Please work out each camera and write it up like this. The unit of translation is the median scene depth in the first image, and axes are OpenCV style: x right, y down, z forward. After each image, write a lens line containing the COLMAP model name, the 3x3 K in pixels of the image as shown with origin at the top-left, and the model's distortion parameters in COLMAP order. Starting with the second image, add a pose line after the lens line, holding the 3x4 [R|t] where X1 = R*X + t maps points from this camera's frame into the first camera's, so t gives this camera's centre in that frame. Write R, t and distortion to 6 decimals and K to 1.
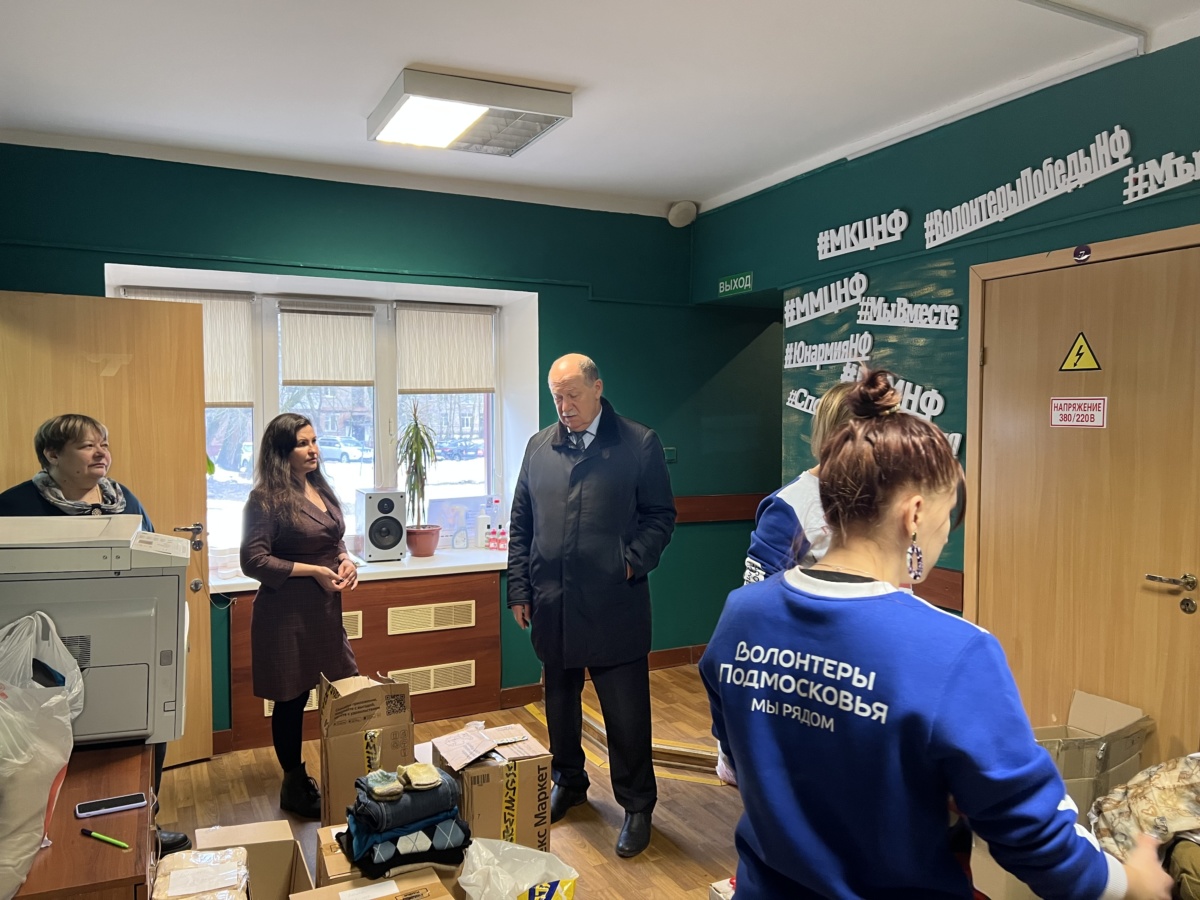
lens RADIAL K [[891.9, 0, 604.1], [0, 891.9, 456.9], [0, 0, 1]] dist [0.053300, -0.064021]
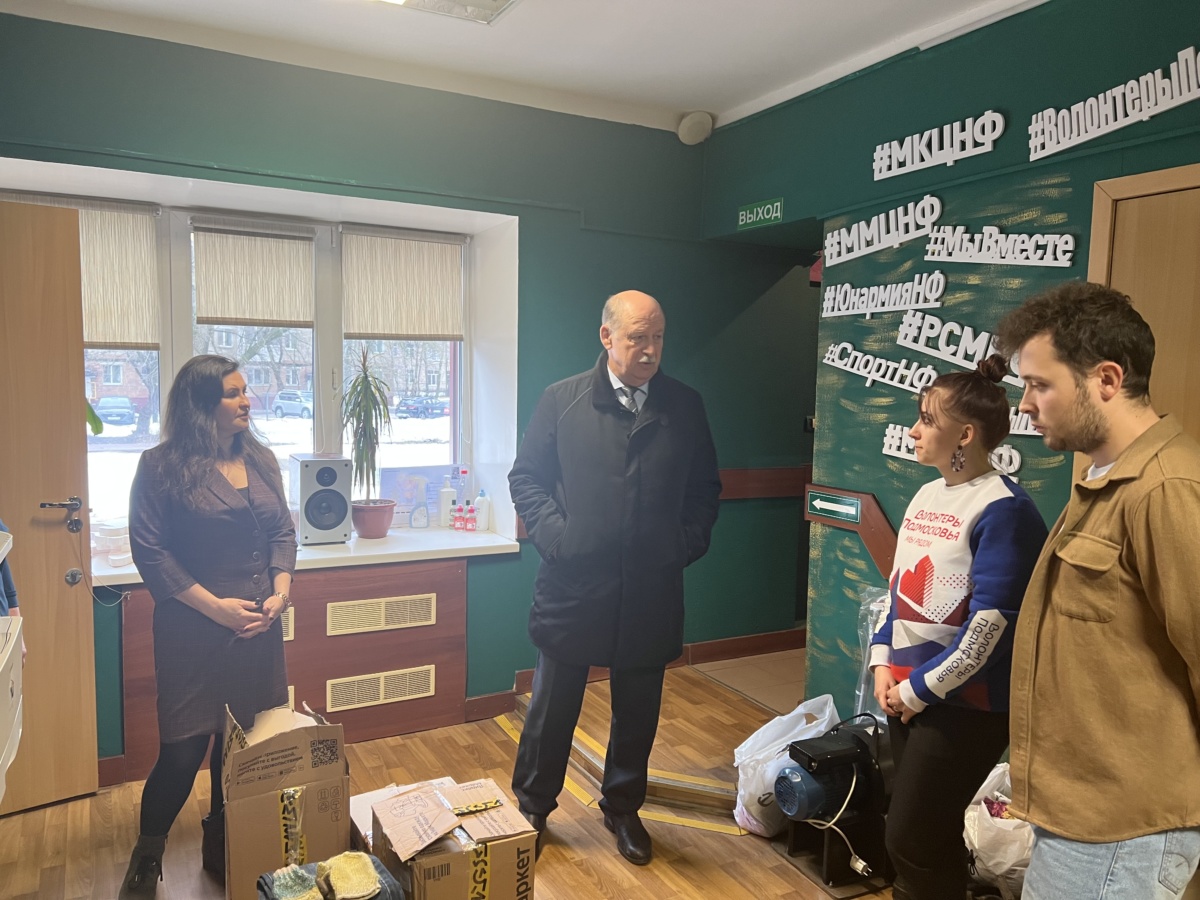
lens RADIAL K [[891.9, 0, 604.1], [0, 891.9, 456.9], [0, 0, 1]] dist [0.053300, -0.064021]
pose [[0.999100, 0.019394, 0.037711, -0.026807], [-0.021022, 0.998843, 0.043242, -0.003664], [-0.036829, -0.043996, 0.998353, 0.204938]]
